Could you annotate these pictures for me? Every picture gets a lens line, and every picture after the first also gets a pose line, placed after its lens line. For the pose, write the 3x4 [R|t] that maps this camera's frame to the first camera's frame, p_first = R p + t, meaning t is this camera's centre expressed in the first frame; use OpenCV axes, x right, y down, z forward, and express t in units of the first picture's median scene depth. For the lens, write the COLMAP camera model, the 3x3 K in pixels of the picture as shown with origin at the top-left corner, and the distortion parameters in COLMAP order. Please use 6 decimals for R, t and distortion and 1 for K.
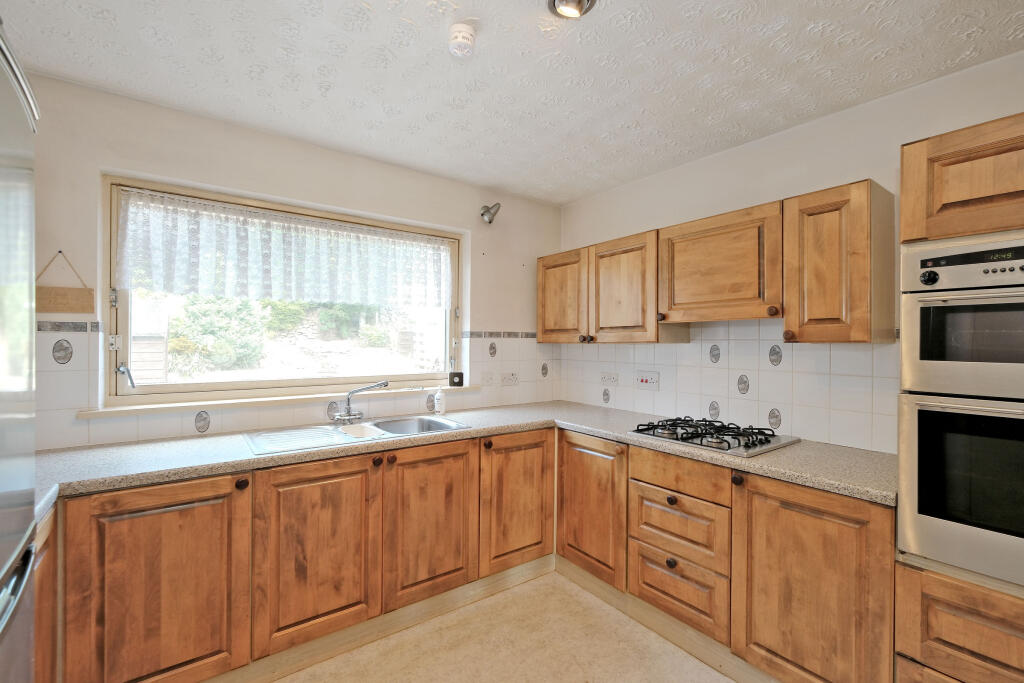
lens RADIAL K [[455.2, 0, 512.0], [0, 455.2, 341.5], [0, 0, 1]] dist [-0.003855, 0.000251]
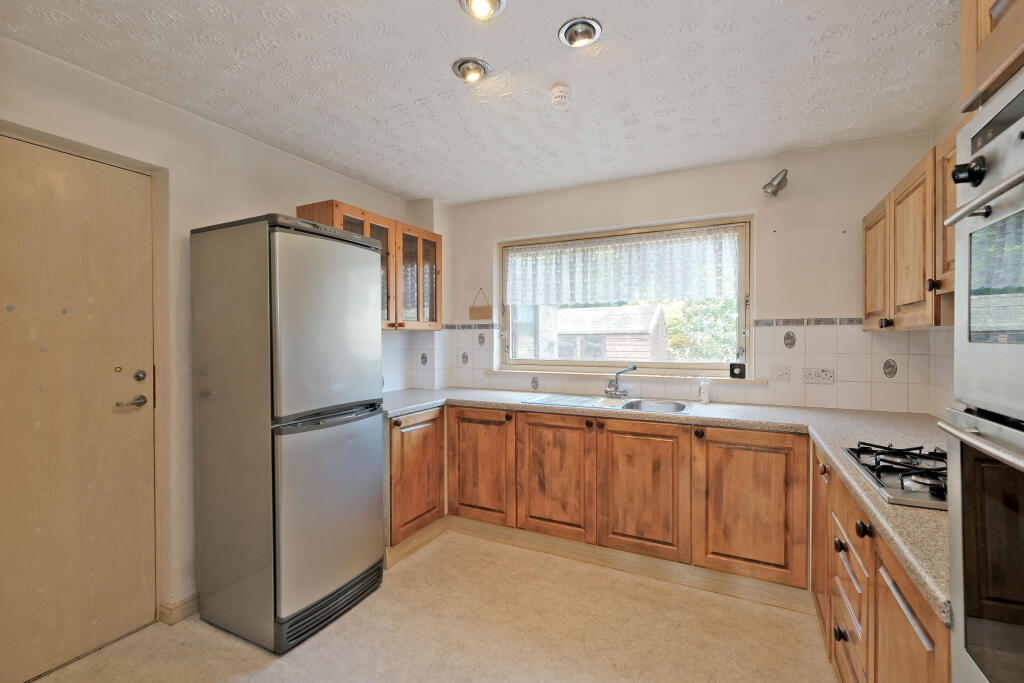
lens RADIAL K [[455.2, 0, 512.0], [0, 455.2, 341.5], [0, 0, 1]] dist [-0.003855, 0.000251]
pose [[0.435855, 0.000683, -0.900016, 0.703983], [0.004631, 0.999985, 0.003002, 0.022273], [0.900005, -0.005476, 0.435846, 0.214354]]
